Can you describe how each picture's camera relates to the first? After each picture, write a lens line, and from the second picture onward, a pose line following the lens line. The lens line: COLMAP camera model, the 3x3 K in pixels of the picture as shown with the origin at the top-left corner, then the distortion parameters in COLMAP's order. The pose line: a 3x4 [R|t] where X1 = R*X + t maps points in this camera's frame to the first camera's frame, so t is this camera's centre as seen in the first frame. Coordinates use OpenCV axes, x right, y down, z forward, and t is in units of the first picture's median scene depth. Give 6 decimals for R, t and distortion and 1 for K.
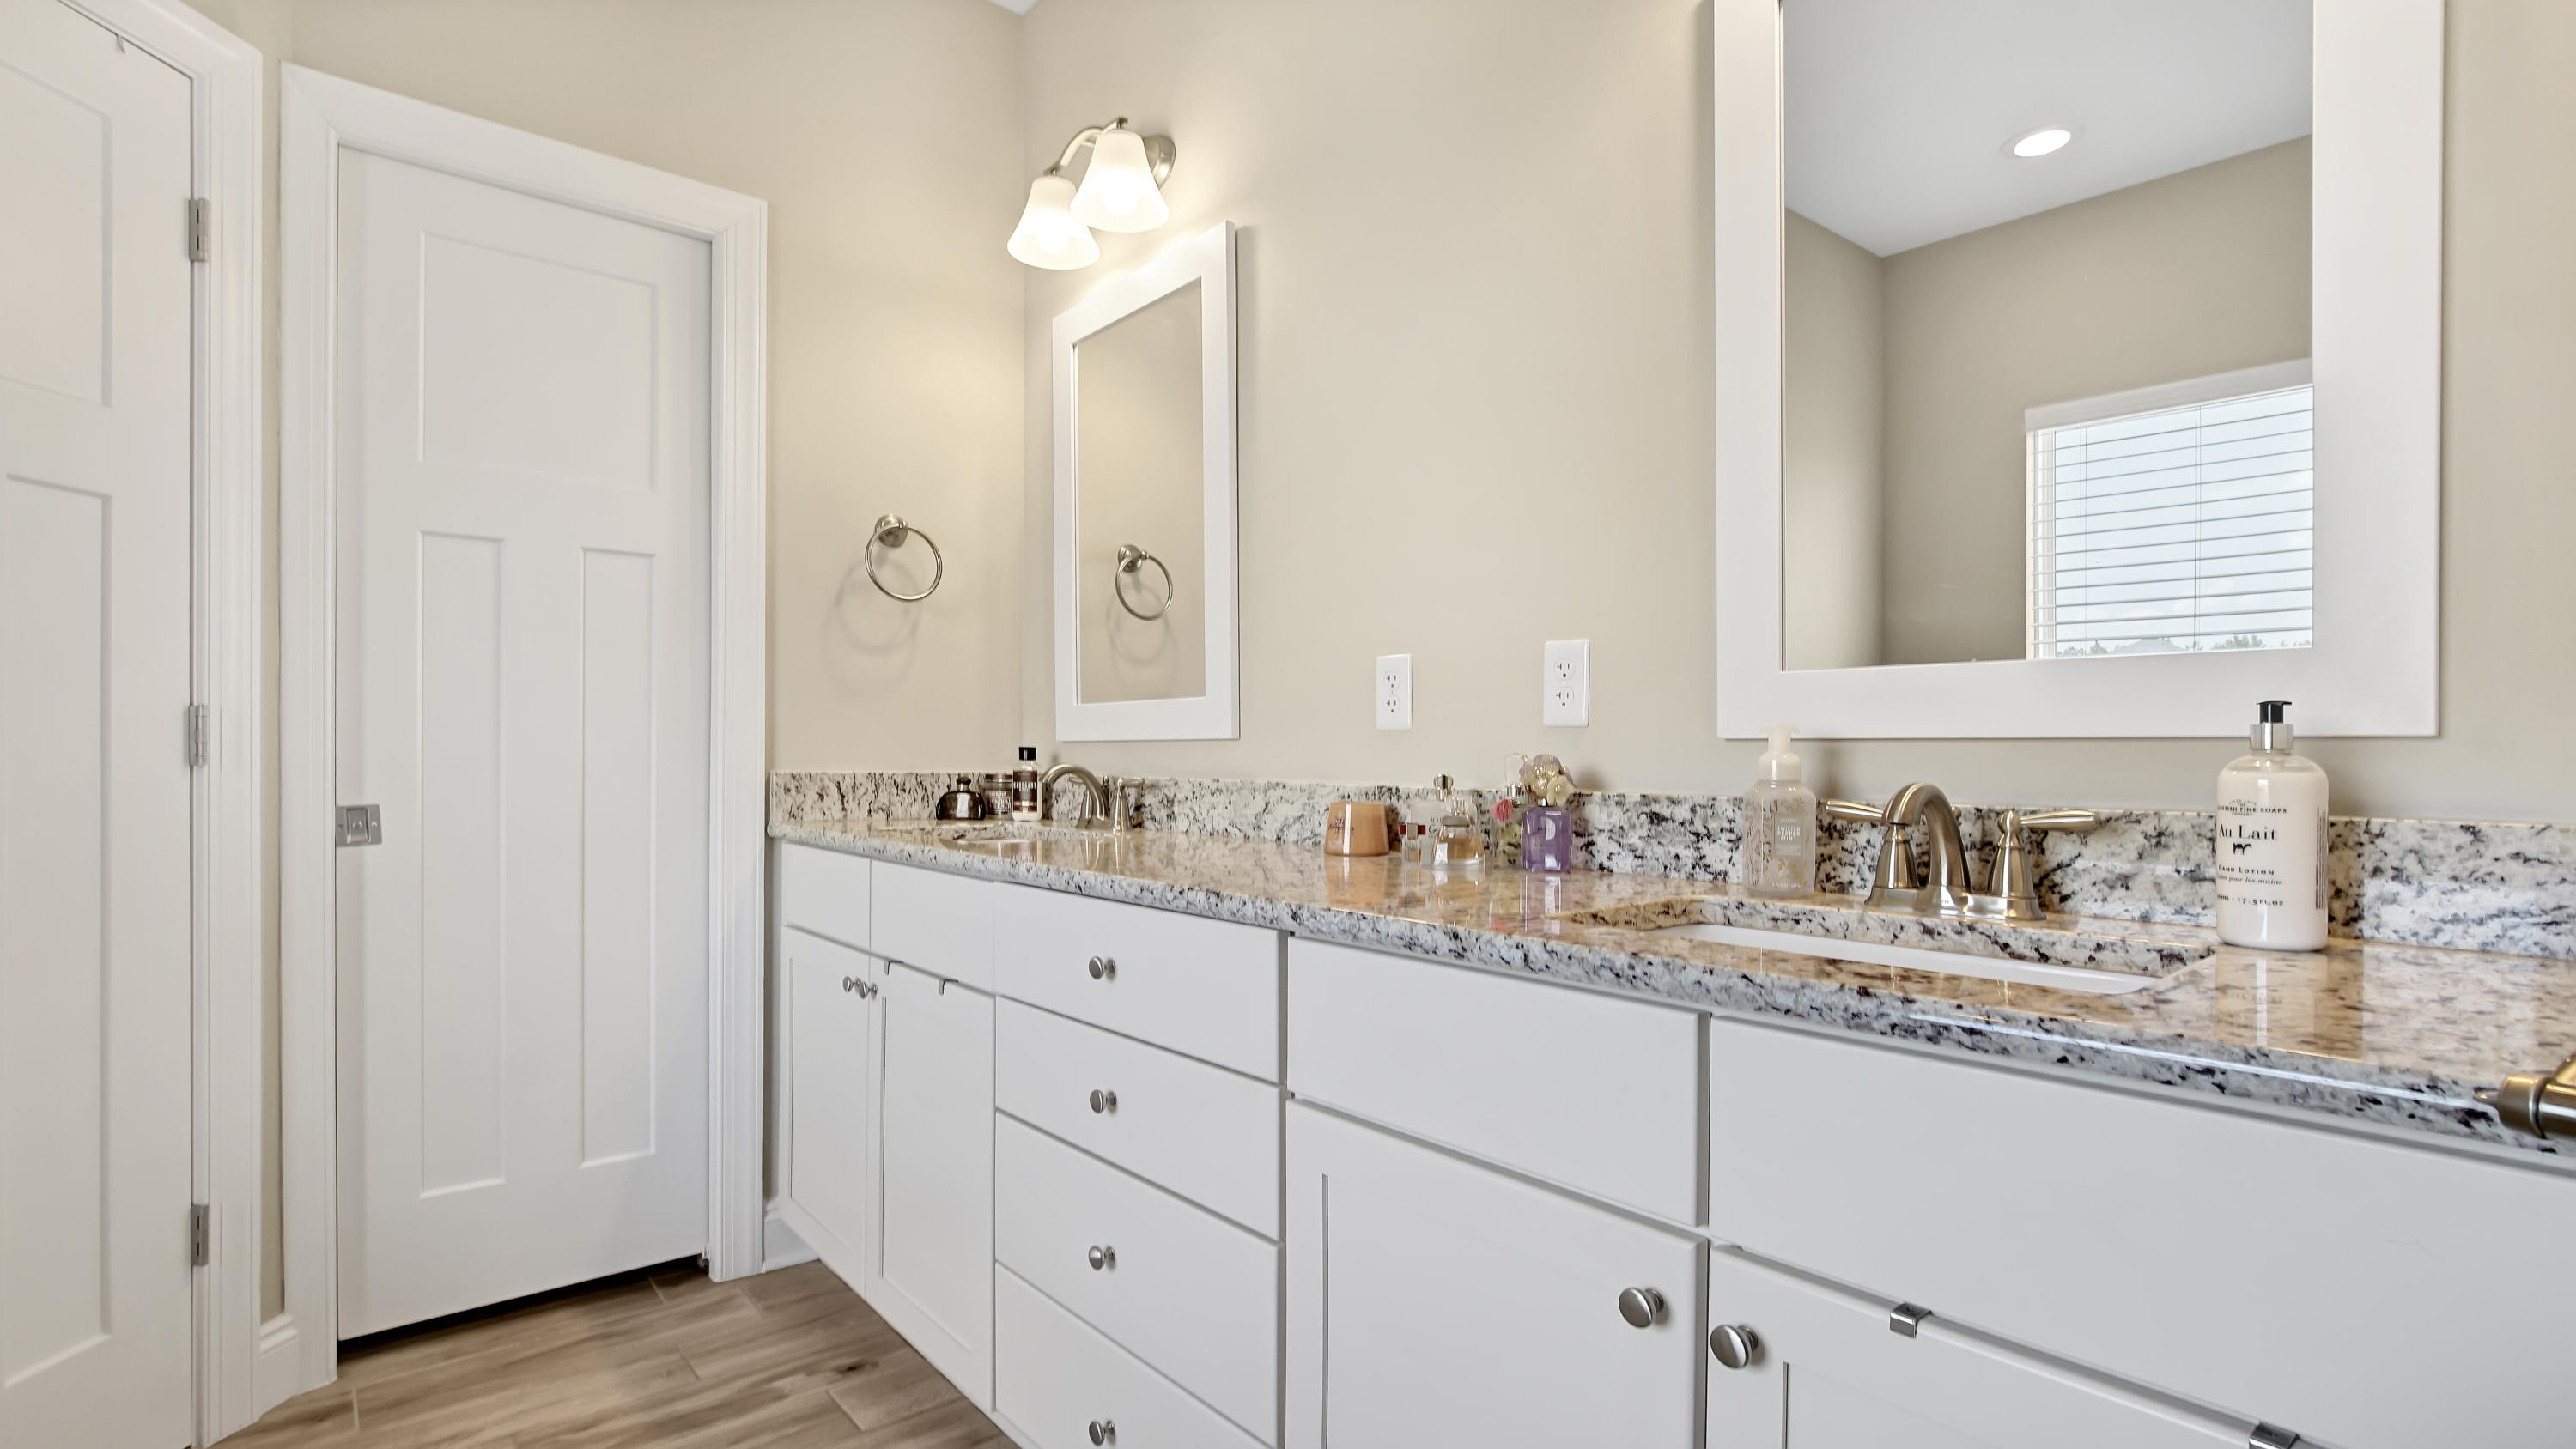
lens RADIAL K [[1180.8, 0, 1283.9], [0, 1180.8, 762.5], [0, 0, 1]] dist [-0.027256, 0.005400]
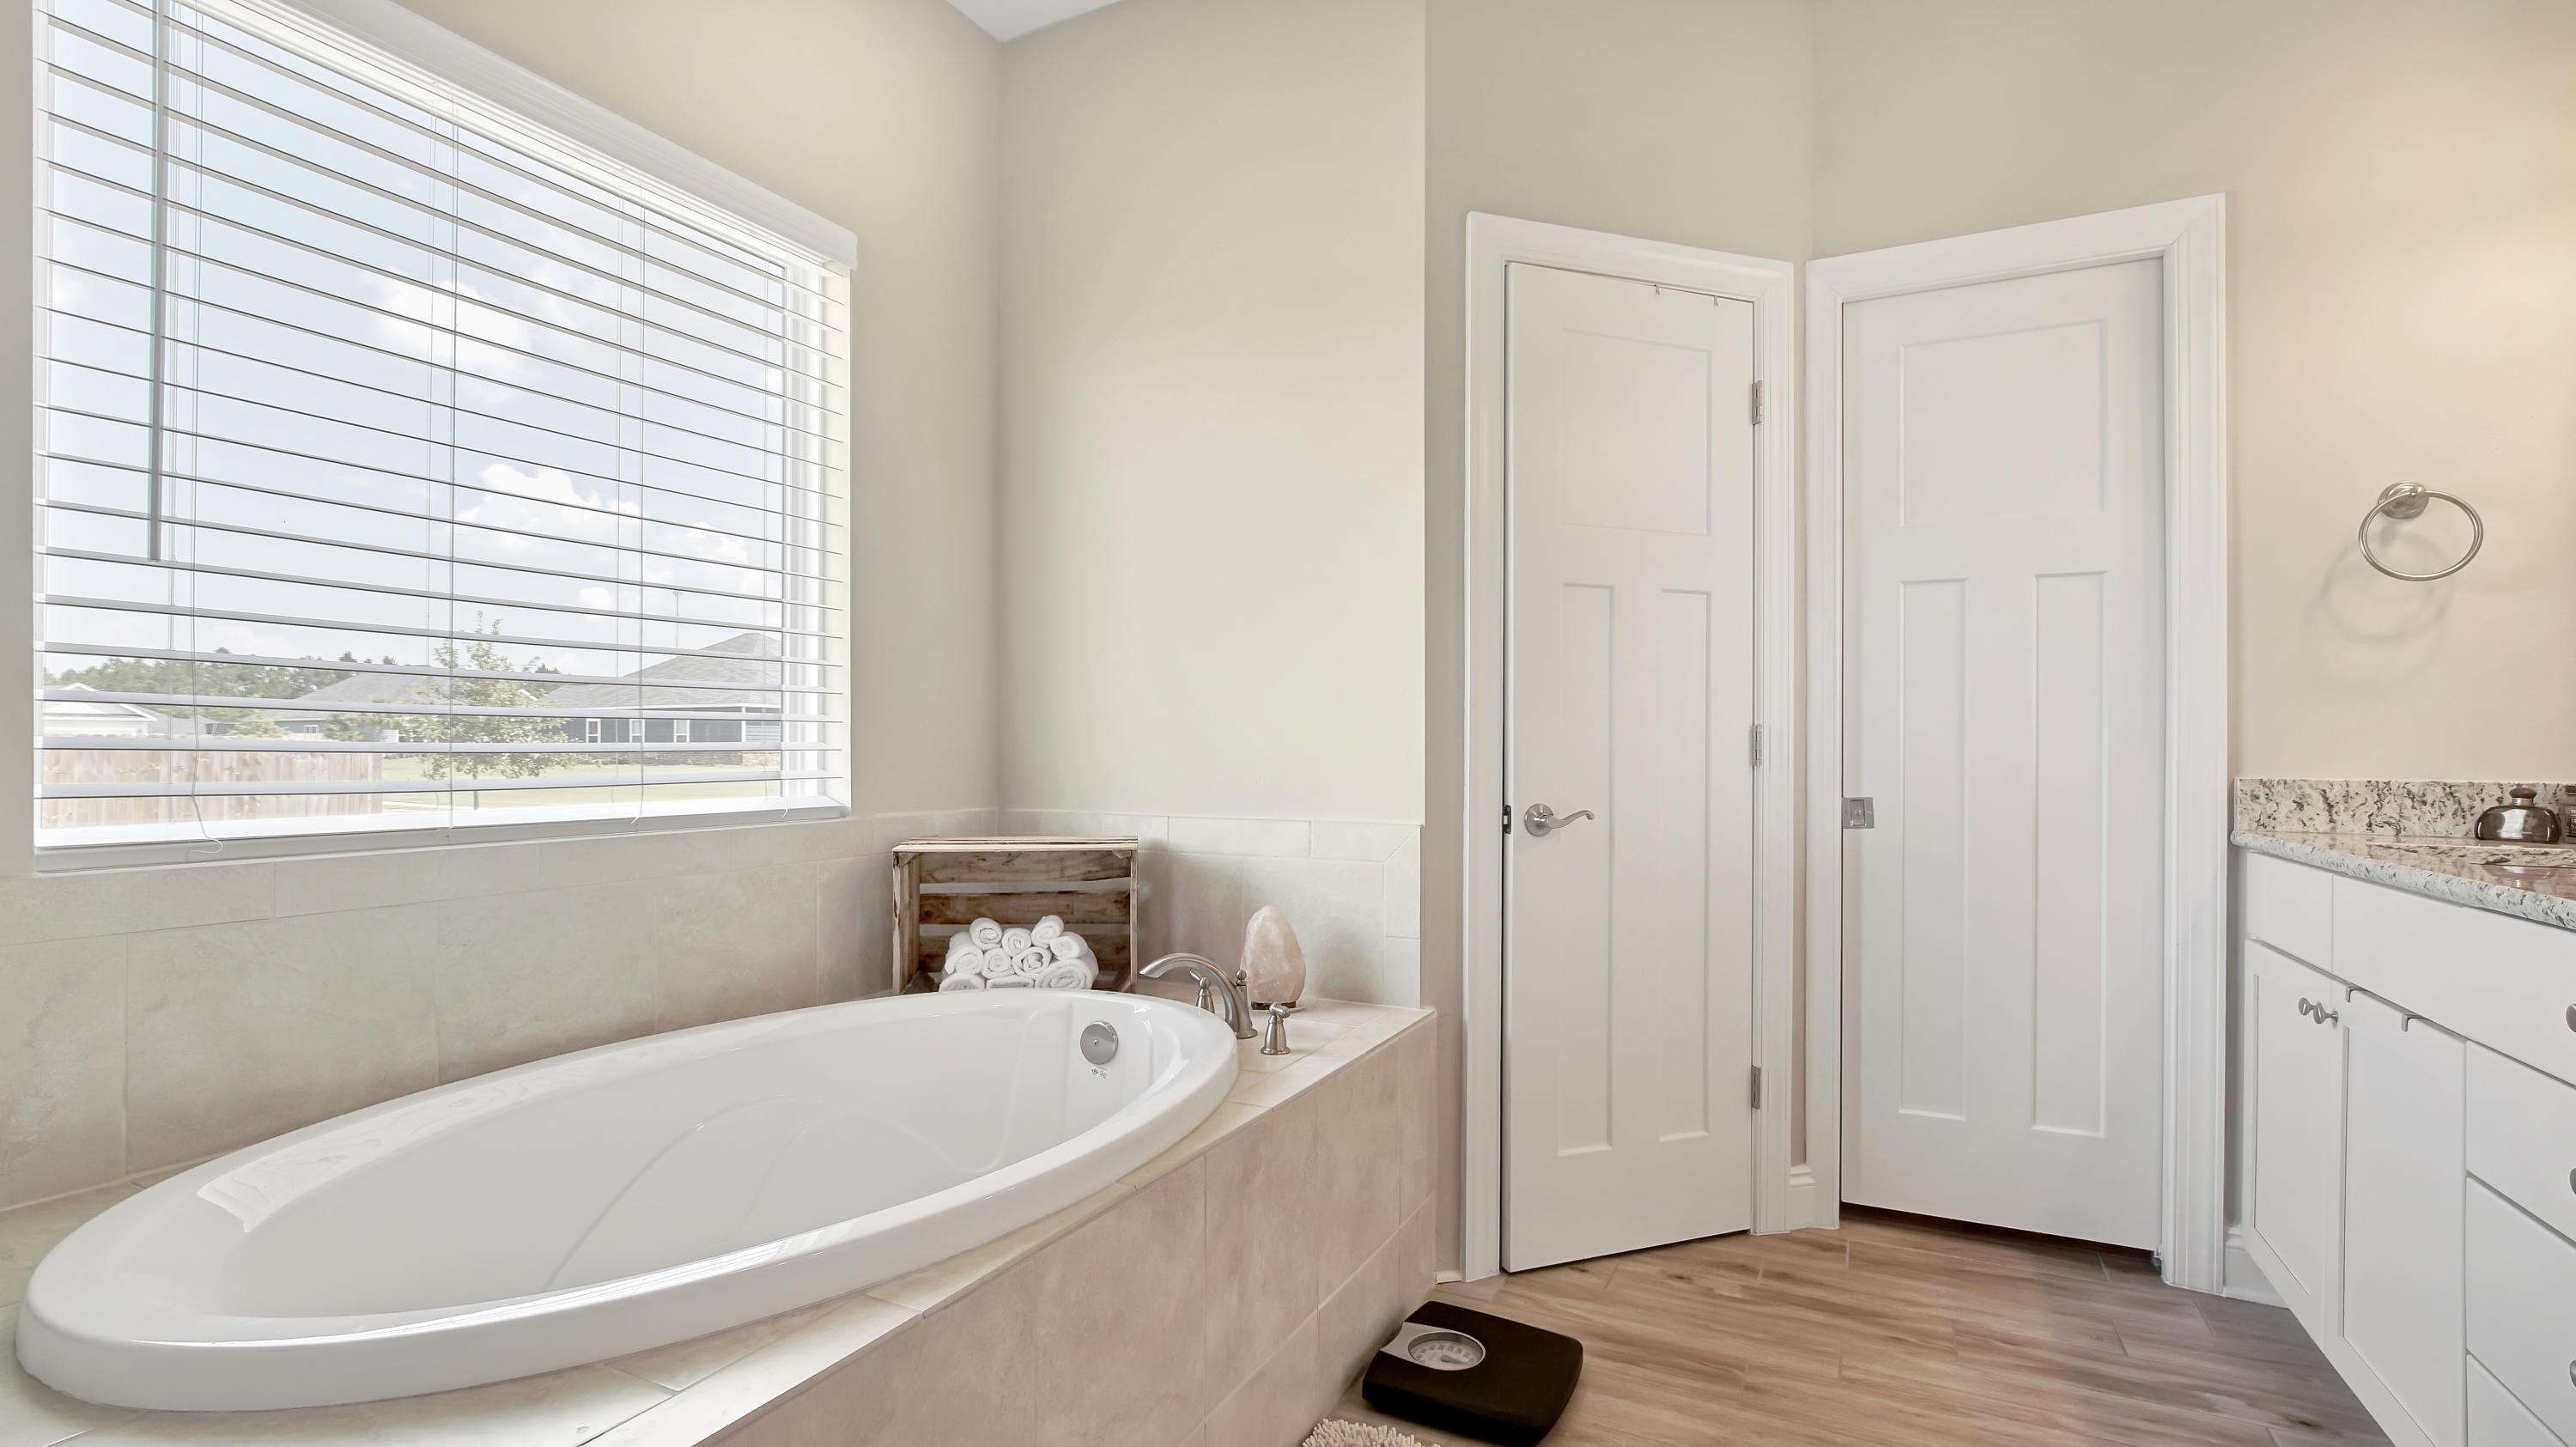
lens RADIAL K [[1181.0, 0, 1296.4], [0, 1181.0, 741.2], [0, 0, 1]] dist [-0.027256, 0.005400]
pose [[0.392735, -0.012566, -0.919566, 0.147568], [-0.009212, 0.999803, -0.017596, 0.001748], [0.919606, 0.015382, 0.392542, -0.090905]]
